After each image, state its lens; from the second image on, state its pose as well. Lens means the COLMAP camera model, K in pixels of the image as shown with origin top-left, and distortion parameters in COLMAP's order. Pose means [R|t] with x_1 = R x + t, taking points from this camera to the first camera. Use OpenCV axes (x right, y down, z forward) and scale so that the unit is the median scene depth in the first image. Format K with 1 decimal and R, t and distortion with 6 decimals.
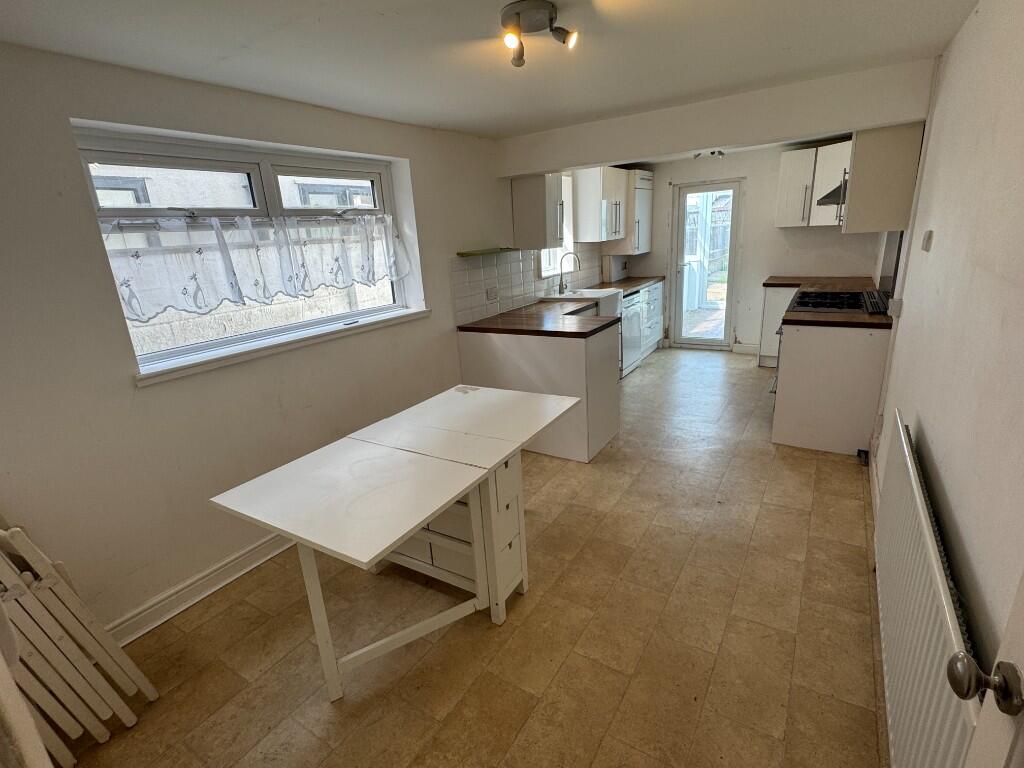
lens RADIAL K [[492.6, 0, 511.5], [0, 492.6, 384.1], [0, 0, 1]] dist [-0.005754, -0.001145]
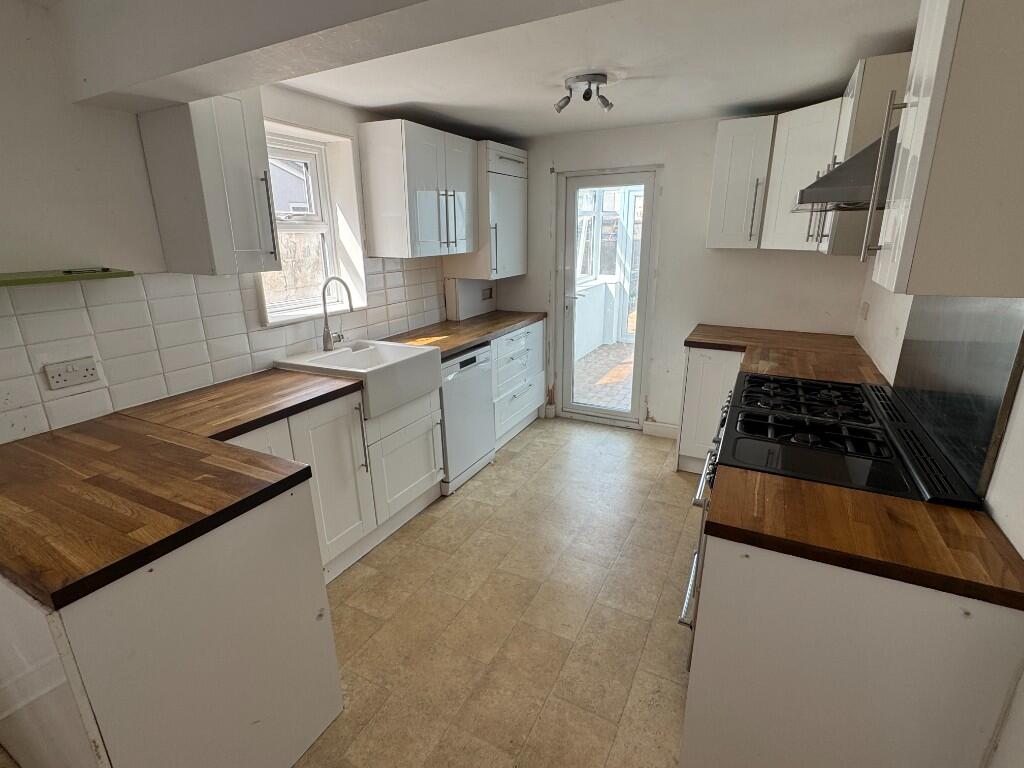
lens RADIAL K [[492.6, 0, 512.7], [0, 492.6, 383.9], [0, 0, 1]] dist [-0.005754, -0.001145]
pose [[0.994044, 0.020351, 0.107065, 0.208997], [-0.019695, 0.999780, -0.007182, -0.124995], [-0.107188, 0.005031, 0.994226, 0.371995]]
